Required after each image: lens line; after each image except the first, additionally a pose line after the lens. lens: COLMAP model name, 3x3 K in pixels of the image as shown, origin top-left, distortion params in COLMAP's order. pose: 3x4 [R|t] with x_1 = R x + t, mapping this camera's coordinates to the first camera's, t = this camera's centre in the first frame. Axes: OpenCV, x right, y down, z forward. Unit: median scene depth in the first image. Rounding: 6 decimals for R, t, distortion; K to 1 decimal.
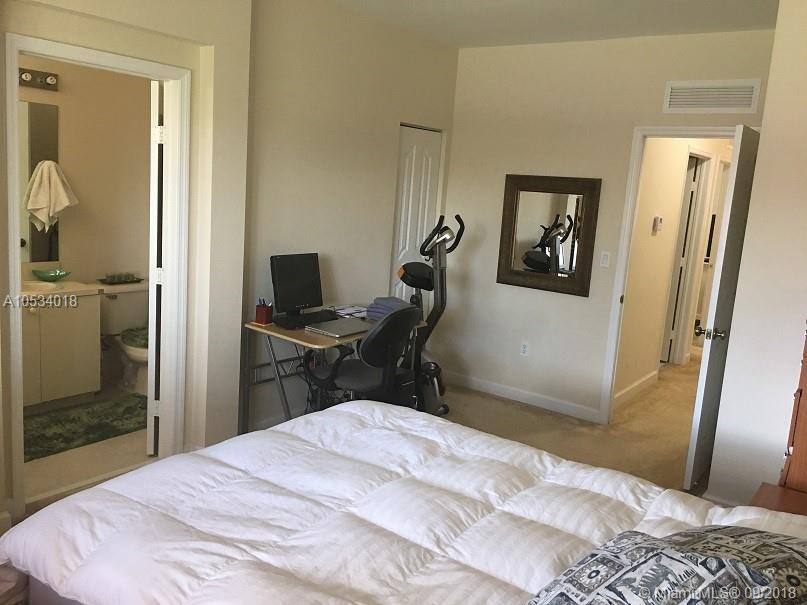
lens RADIAL K [[686.2, 0, 403.5], [0, 686.2, 302.5], [0, 0, 1]] dist [0.071088, -0.082559]
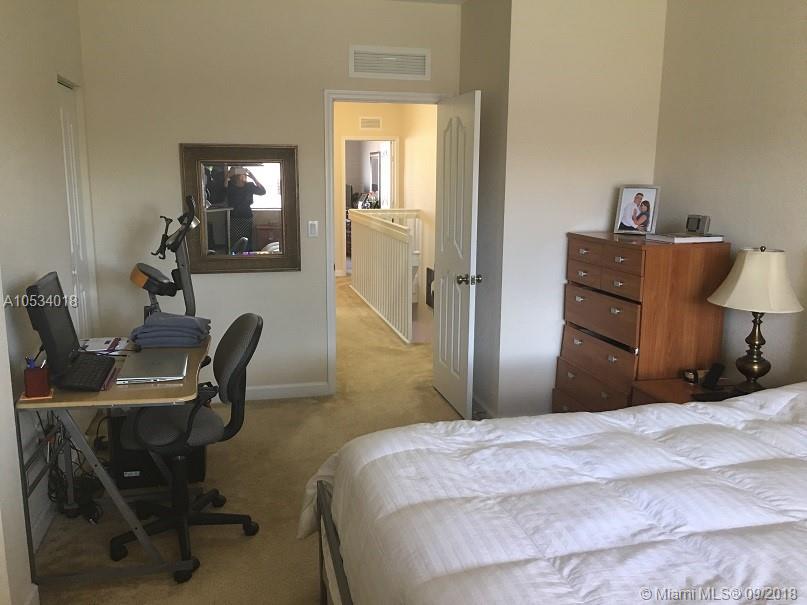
lens RADIAL K [[686.2, 0, 403.5], [0, 686.2, 302.5], [0, 0, 1]] dist [0.071088, -0.082559]
pose [[0.645169, -0.206659, 0.735560, -0.690958], [0.172665, 0.977256, 0.123118, -0.113881], [-0.744274, 0.047574, 0.666178, 0.524542]]
